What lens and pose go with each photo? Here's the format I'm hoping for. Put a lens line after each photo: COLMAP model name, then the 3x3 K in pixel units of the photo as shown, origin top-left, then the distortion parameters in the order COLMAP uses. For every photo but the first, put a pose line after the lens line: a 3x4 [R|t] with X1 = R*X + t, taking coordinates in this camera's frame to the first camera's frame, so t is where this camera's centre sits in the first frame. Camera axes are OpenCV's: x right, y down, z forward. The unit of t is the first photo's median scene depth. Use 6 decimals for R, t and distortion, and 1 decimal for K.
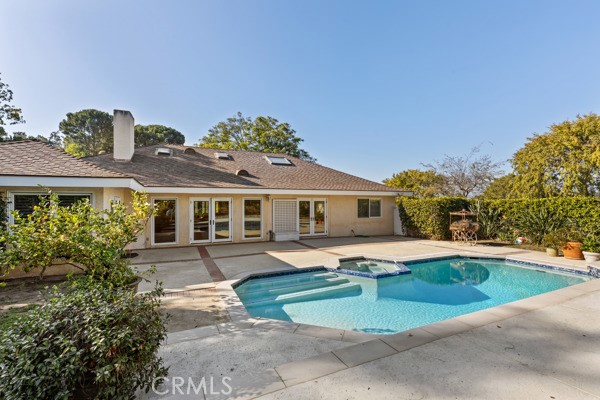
lens RADIAL K [[273.5, 0, 301.3], [0, 273.5, 202.1], [0, 0, 1]] dist [0.005361, -0.000153]
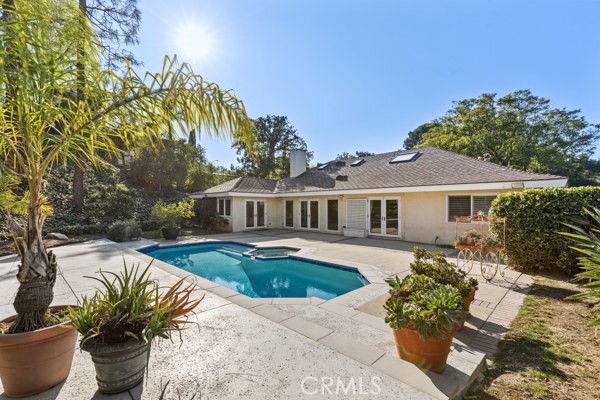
lens RADIAL K [[273.5, 0, 294.6], [0, 273.5, 202.3], [0, 0, 1]] dist [0.005361, -0.000153]
pose [[0.318229, -0.005567, -0.947997, 0.891478], [0.006835, 0.999970, -0.003577, 0.006467], [0.947989, -0.005342, 0.318258, 0.419484]]
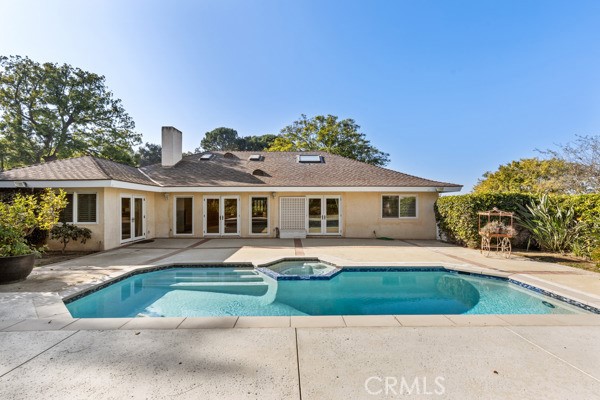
lens RADIAL K [[273.5, 0, 300.4], [0, 273.5, 200.5], [0, 0, 1]] dist [0.005361, -0.000153]
pose [[0.909796, -0.002821, -0.415045, 0.378992], [-0.000085, 0.999976, -0.006984, 0.010424], [0.415055, 0.006389, 0.909774, 0.104565]]
